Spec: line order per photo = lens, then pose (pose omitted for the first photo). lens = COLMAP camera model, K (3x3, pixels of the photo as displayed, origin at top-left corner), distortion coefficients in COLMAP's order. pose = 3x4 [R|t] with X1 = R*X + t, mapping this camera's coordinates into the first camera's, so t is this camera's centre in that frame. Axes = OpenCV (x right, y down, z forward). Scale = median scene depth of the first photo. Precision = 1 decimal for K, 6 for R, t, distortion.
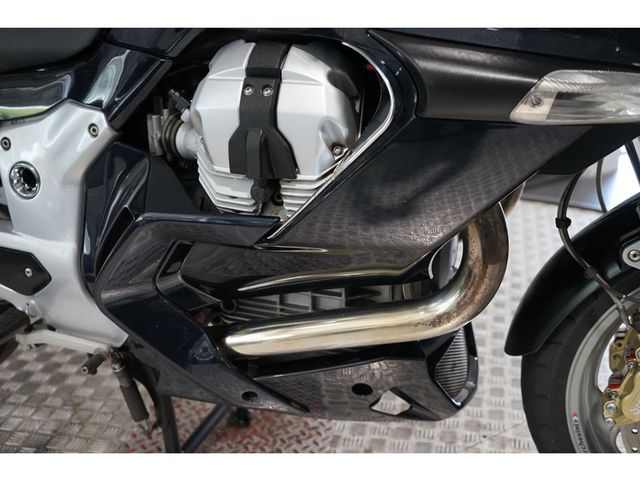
lens RADIAL K [[774.7, 0, 315.8], [0, 774.7, 238.4], [0, 0, 1]] dist [0.031193, 0.000000]
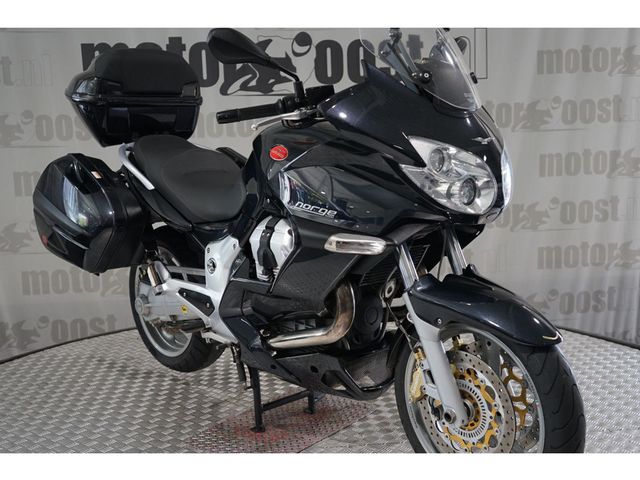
lens RADIAL K [[774.7, 0, 322.4], [0, 774.7, 241.0], [0, 0, 1]] dist [0.031193, 0.000000]
pose [[0.890590, 0.079415, -0.447821, 1.087267], [-0.165111, 0.973916, -0.155649, 0.182356], [0.423779, 0.212560, 0.880471, -1.064678]]
